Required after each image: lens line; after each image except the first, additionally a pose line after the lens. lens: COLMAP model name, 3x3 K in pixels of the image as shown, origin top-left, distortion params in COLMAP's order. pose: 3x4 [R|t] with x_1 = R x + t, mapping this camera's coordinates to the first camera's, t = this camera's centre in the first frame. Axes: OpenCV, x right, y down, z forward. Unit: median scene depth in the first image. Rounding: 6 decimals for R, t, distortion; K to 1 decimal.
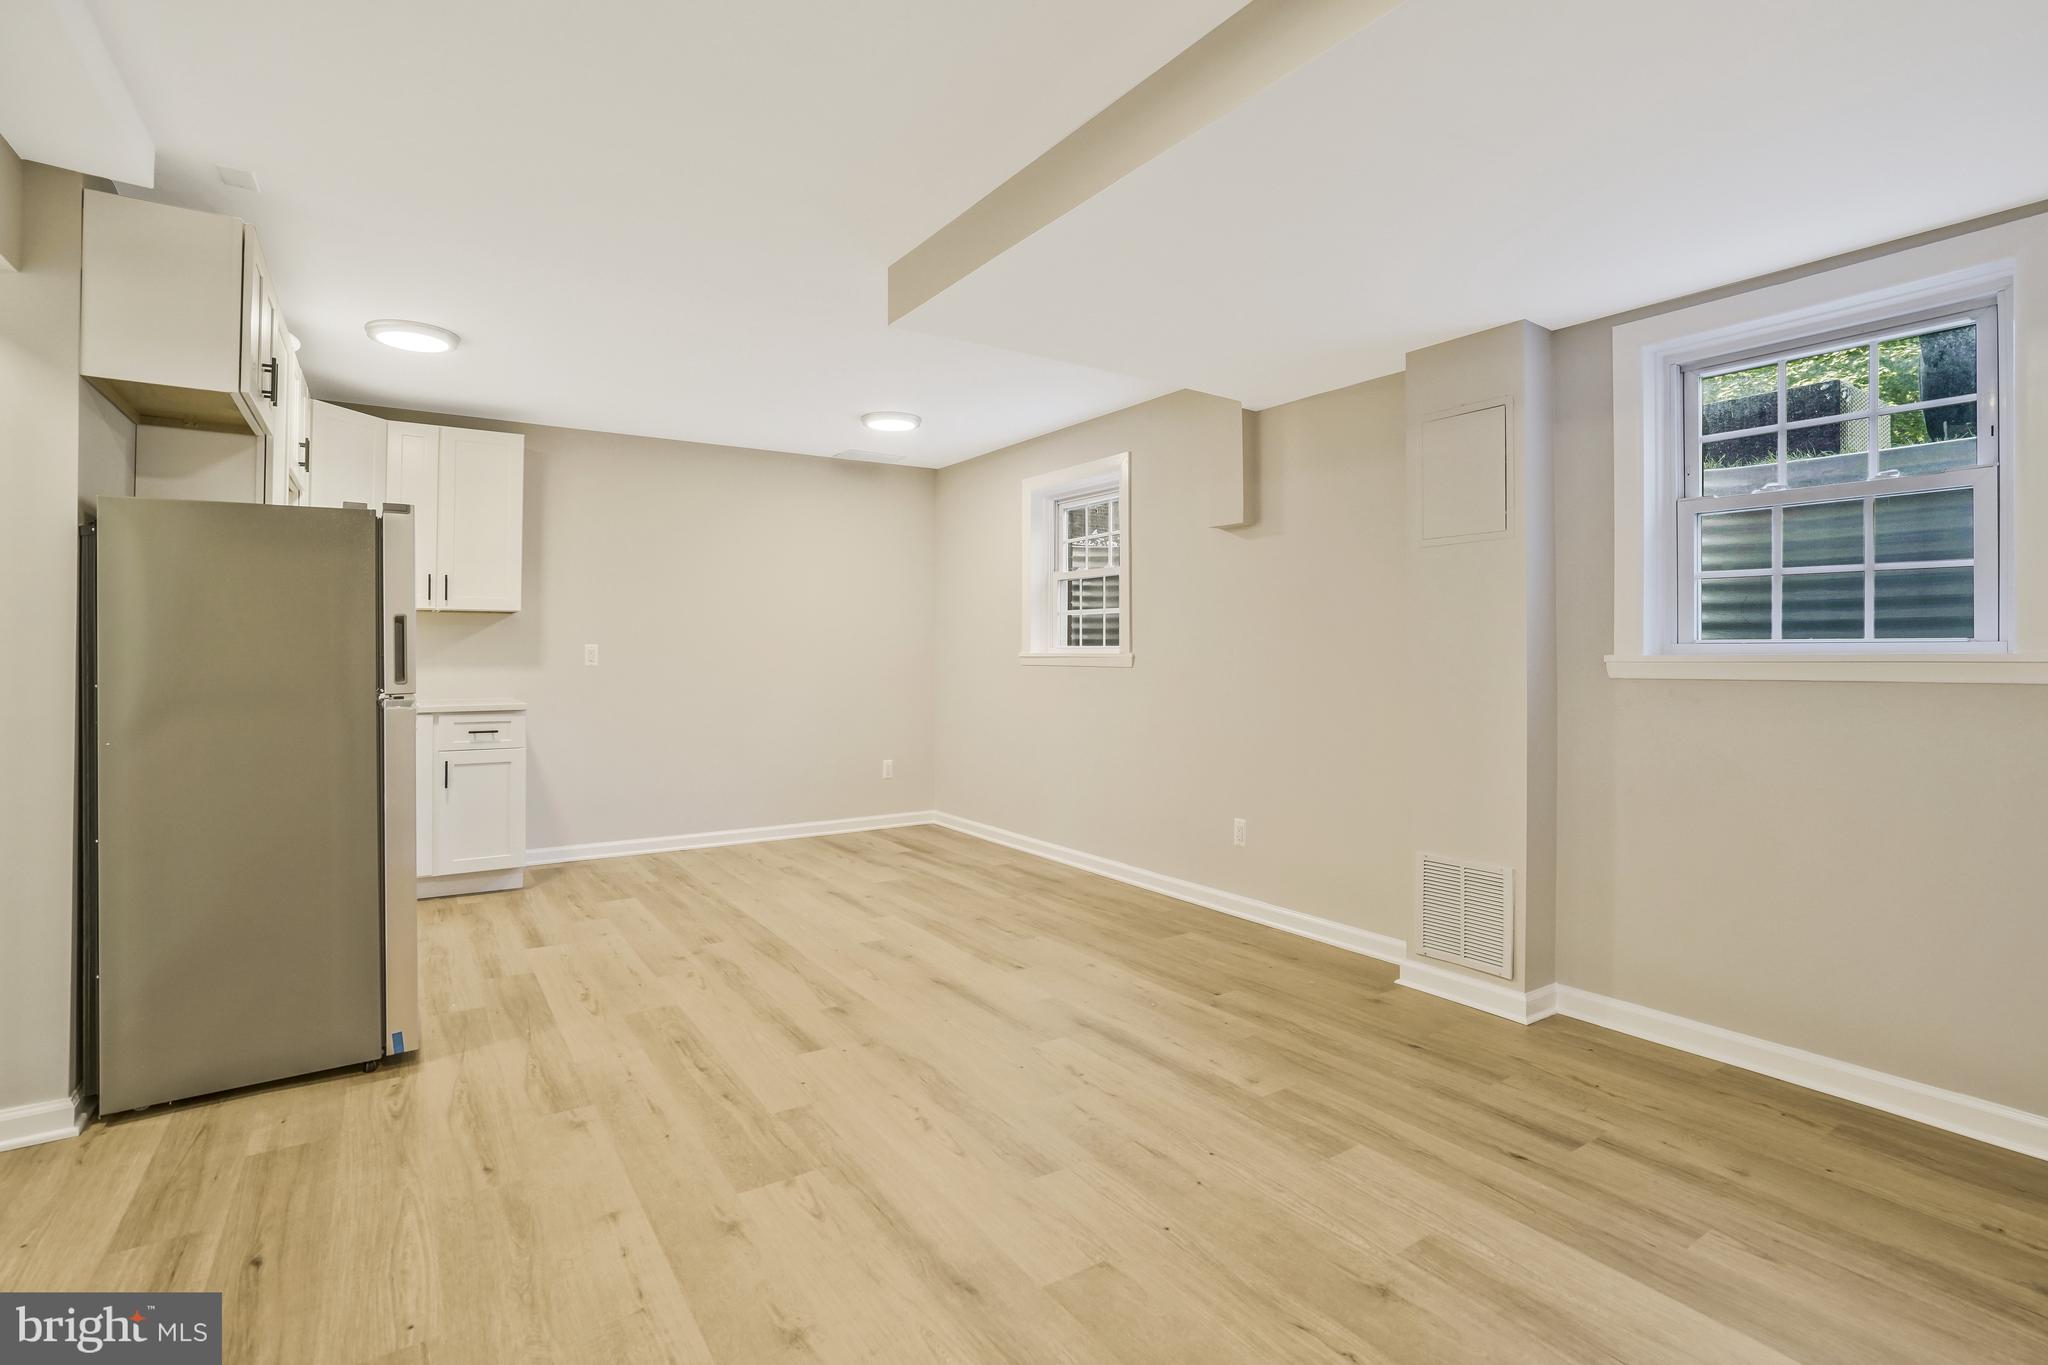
lens RADIAL K [[951.9, 0, 1005.2], [0, 951.9, 665.5], [0, 0, 1]] dist [-0.052793, 0.022247]
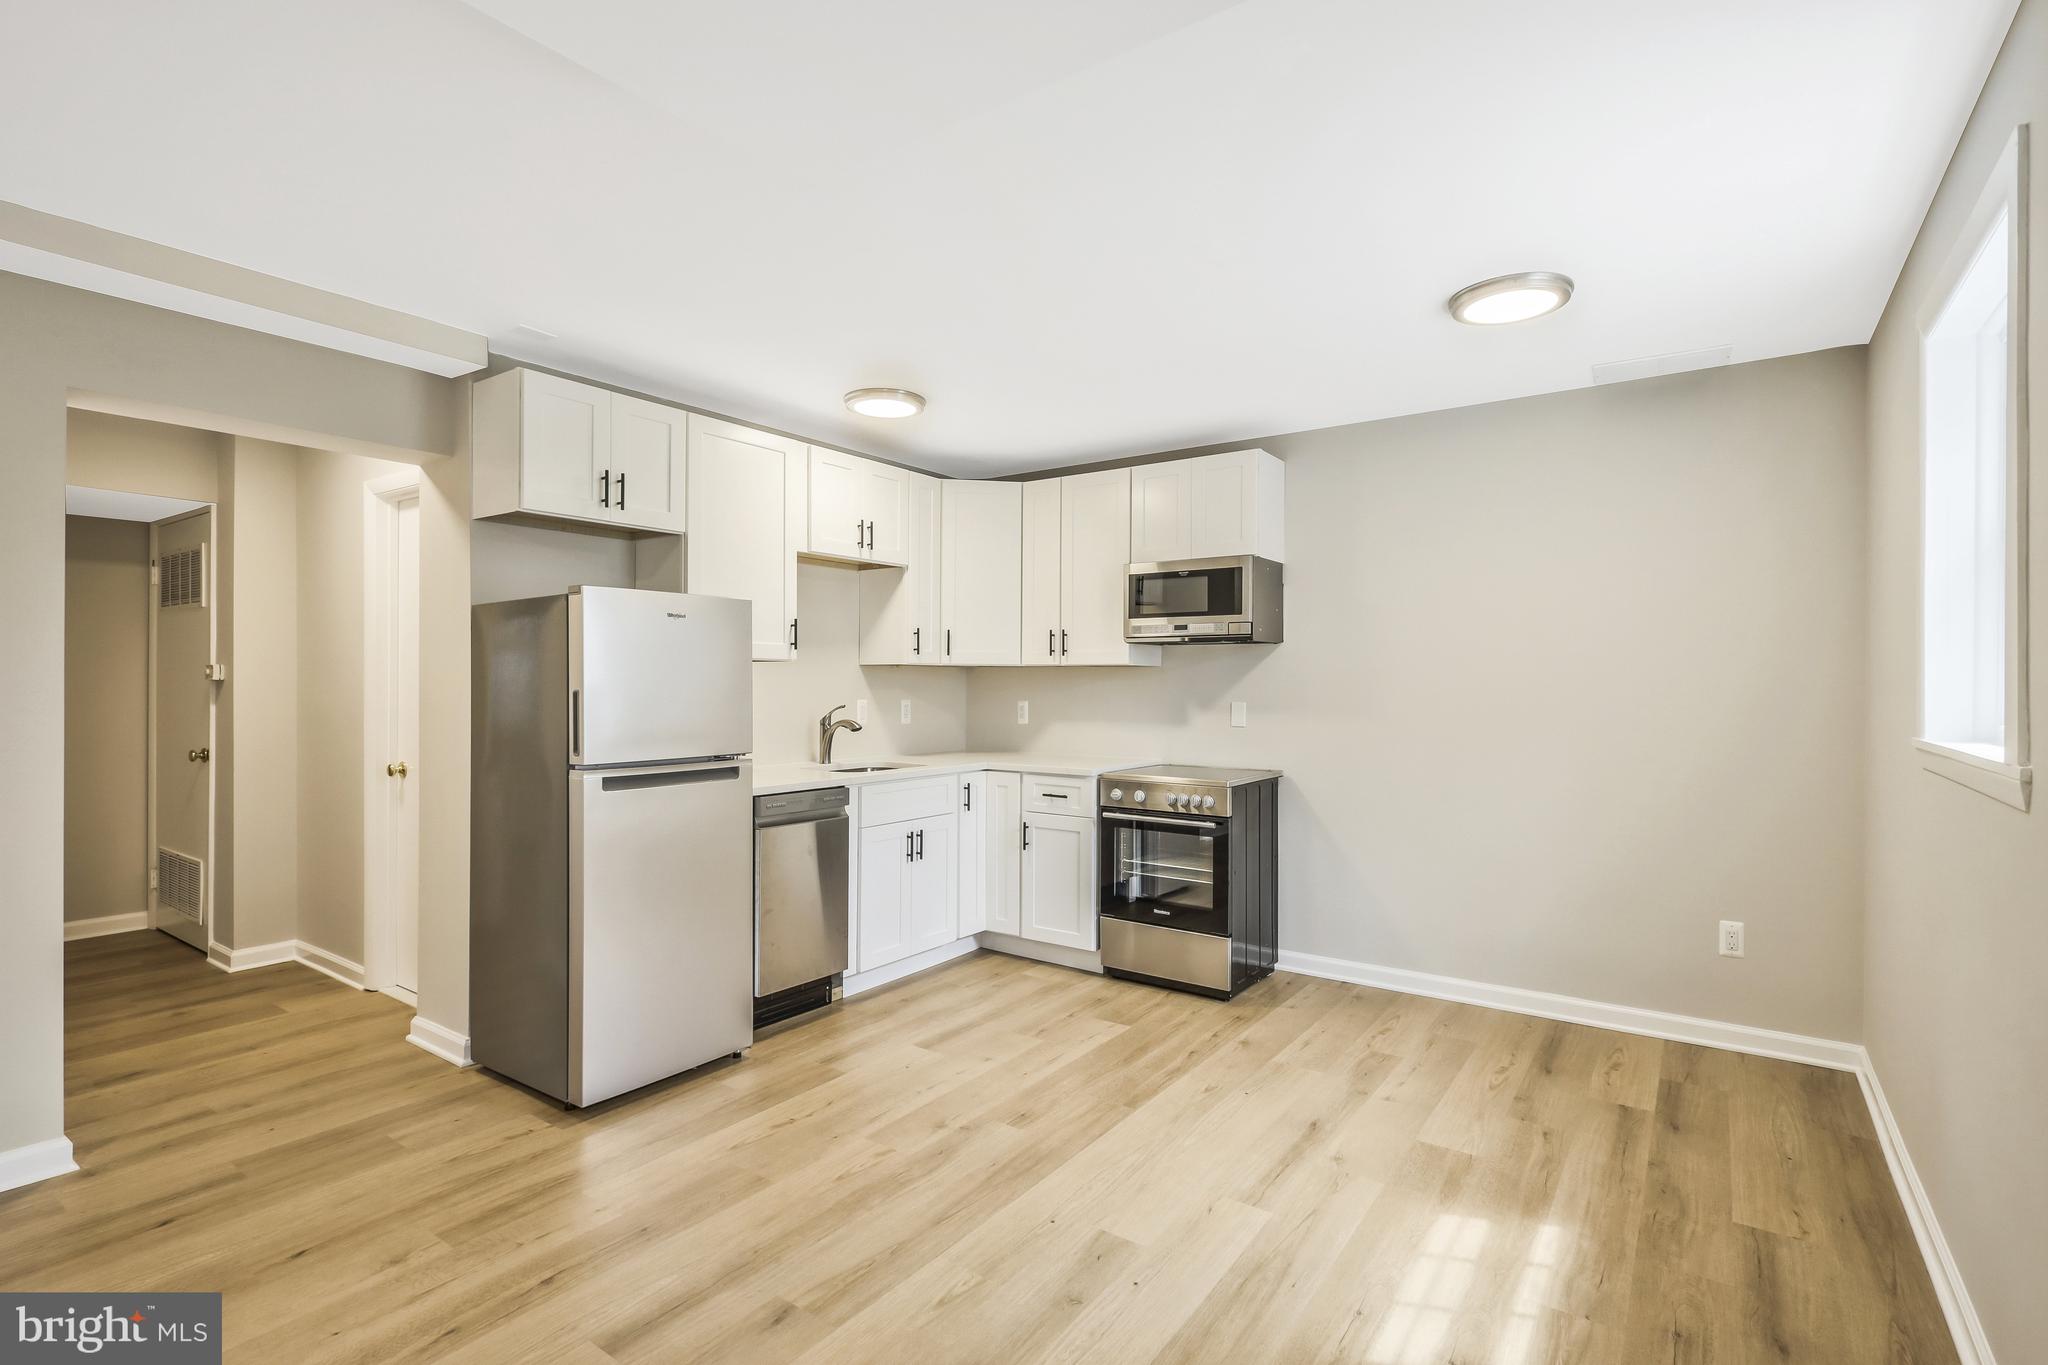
lens RADIAL K [[952.4, 0, 1024.0], [0, 952.4, 682.5], [0, 0, 1]] dist [-0.000439, 0.000412]
pose [[0.376080, -0.002299, -0.926584, 0.307274], [-0.015066, 0.999850, -0.008596, -0.033748], [0.926465, 0.017193, 0.375989, 0.591681]]
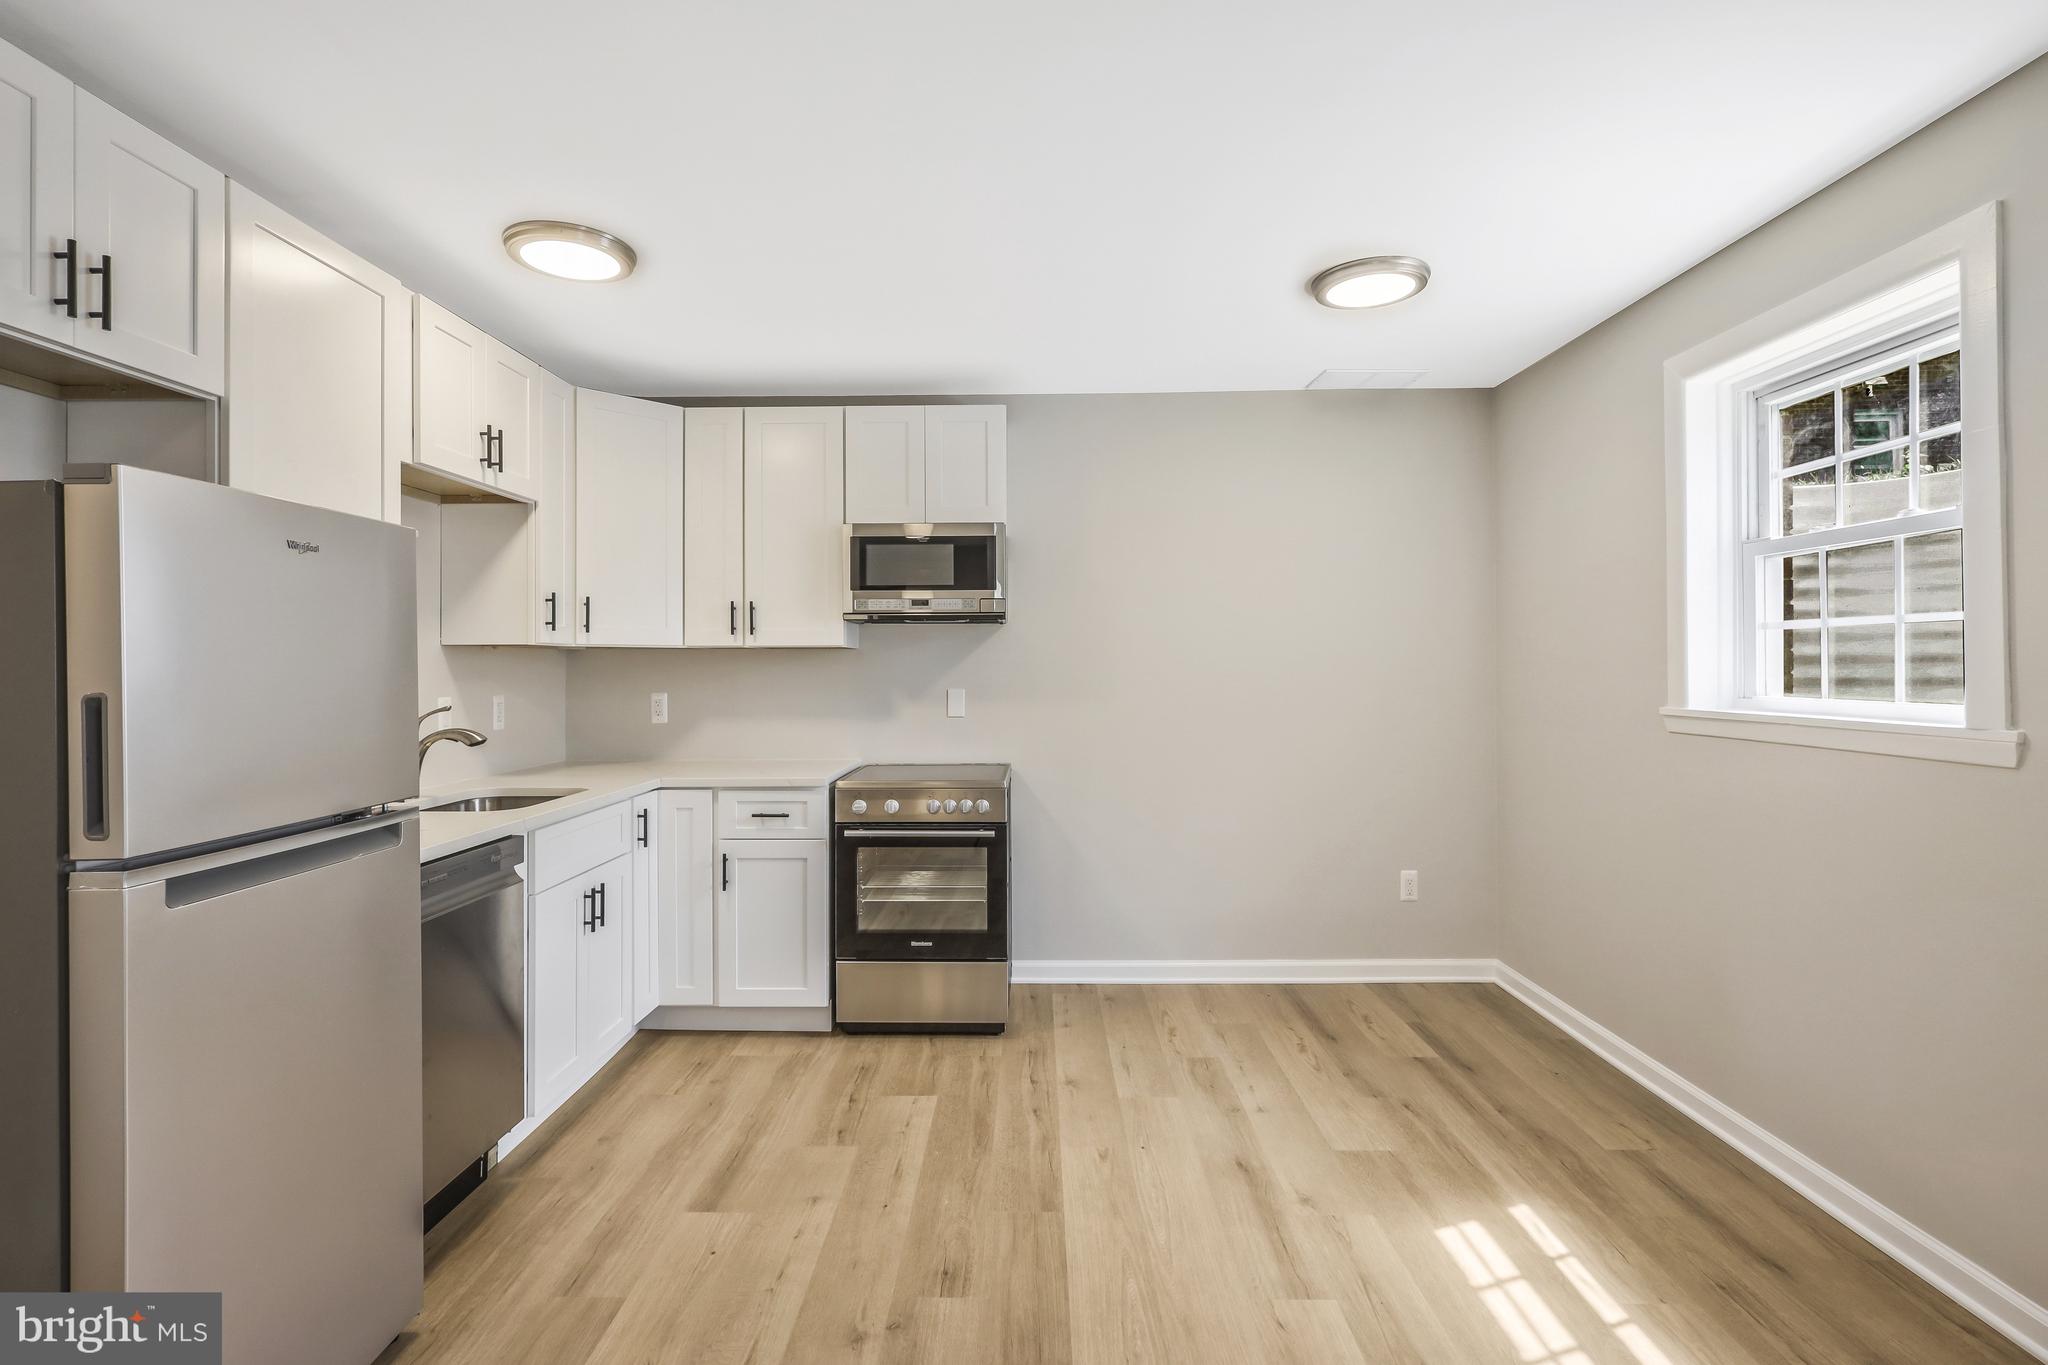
lens RADIAL K [[947.4, 0, 1008.2], [0, 947.4, 662.8], [0, 0, 1]] dist [-0.001302, 0.000218]
pose [[0.830576, -0.009817, -0.556819, 0.008331], [0.000115, 0.999848, -0.017456, -0.034373], [0.556906, 0.014435, 0.830450, 0.475671]]
